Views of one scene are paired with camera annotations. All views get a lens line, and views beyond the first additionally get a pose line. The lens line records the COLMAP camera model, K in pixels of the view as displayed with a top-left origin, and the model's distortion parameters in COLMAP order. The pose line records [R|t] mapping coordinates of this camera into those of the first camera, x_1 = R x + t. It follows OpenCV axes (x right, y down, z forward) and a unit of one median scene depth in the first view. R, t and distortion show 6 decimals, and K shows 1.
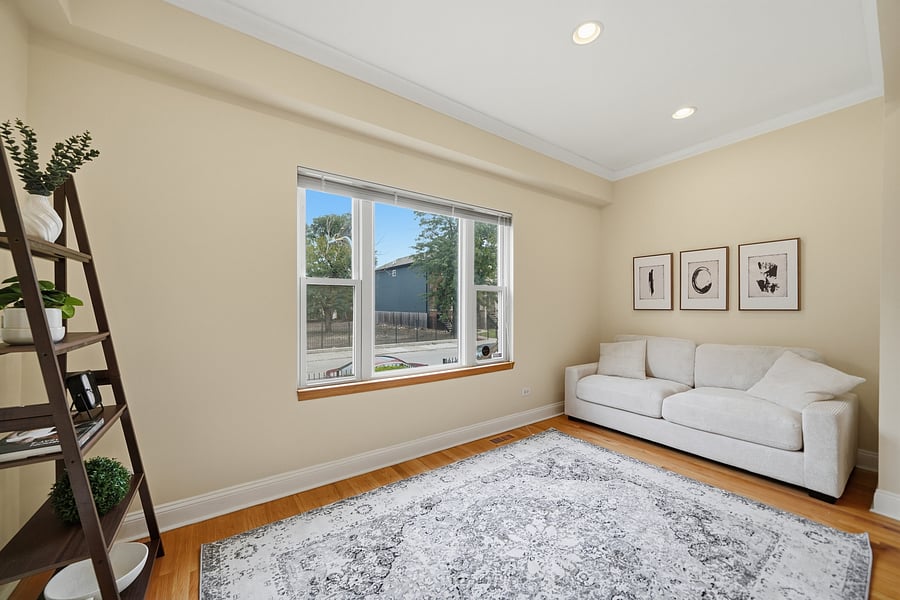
lens RADIAL K [[352.8, 0, 422.7], [0, 352.8, 305.9], [0, 0, 1]] dist [-0.003326, 0.000326]
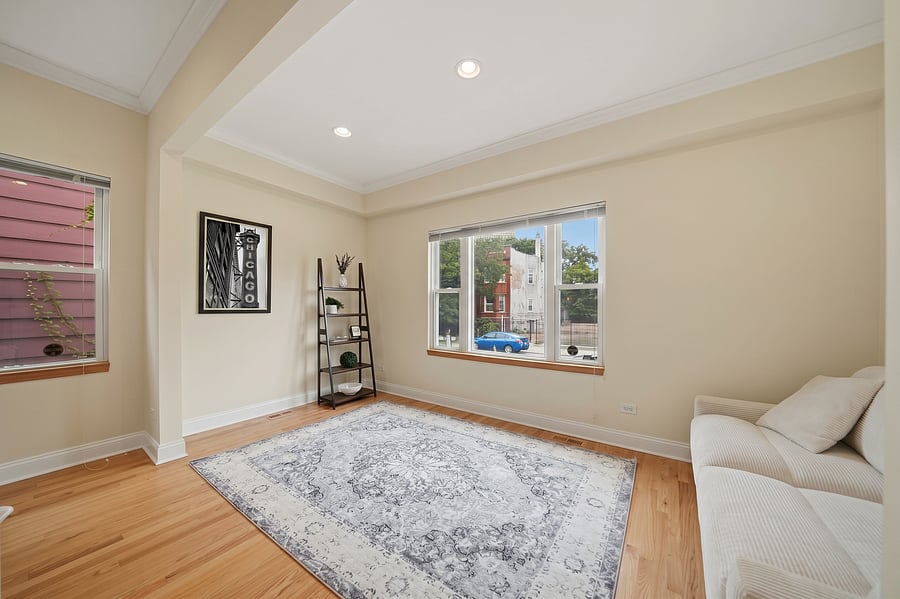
lens RADIAL K [[313.7, 0, 448.1], [0, 313.7, 304.0], [0, 0, 1]] dist [-0.014294, 0.000156]
pose [[0.318735, -0.009432, -0.947797, 1.227677], [-0.004894, 0.999921, -0.011596, 0.013211], [0.947831, 0.008334, 0.318664, 0.529367]]
